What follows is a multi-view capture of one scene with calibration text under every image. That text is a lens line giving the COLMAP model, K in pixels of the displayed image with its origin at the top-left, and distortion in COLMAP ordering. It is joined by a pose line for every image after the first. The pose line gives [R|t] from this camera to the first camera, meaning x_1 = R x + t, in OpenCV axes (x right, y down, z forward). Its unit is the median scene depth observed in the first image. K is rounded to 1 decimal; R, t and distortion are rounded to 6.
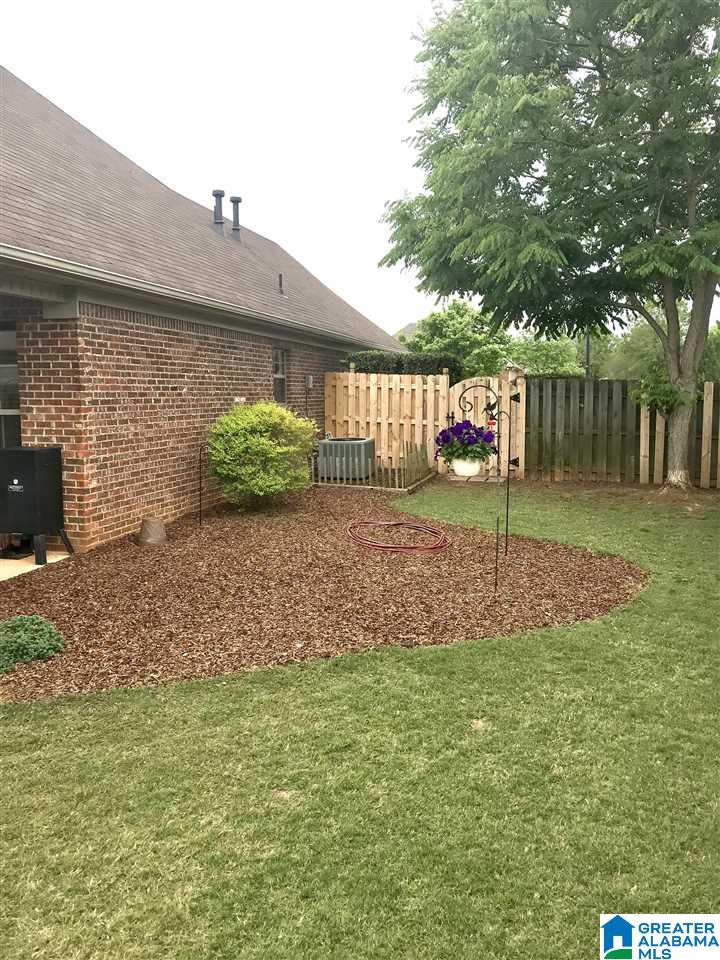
lens RADIAL K [[791.2, 0, 360.9], [0, 791.2, 477.3], [0, 0, 1]] dist [0.042677, -0.001299]
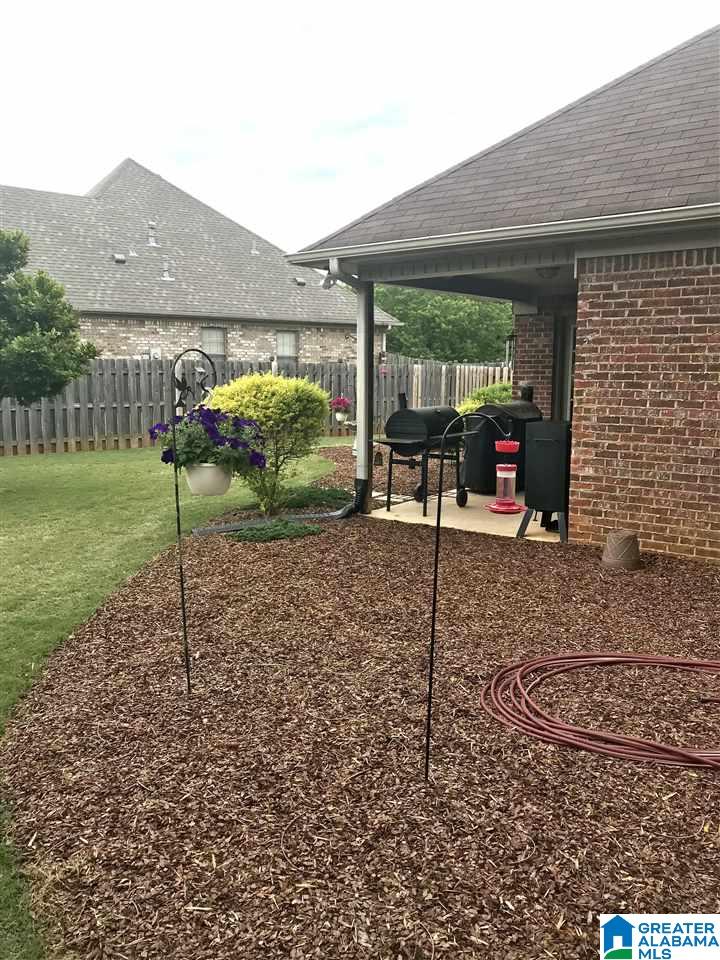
lens RADIAL K [[791.2, 0, 360.4], [0, 791.2, 481.6], [0, 0, 1]] dist [0.042677, -0.001299]
pose [[-0.381676, 0.129079, -0.915239, 0.534624], [-0.109249, 0.976960, 0.183343, -0.109856], [0.917817, 0.169967, -0.358780, 1.070643]]
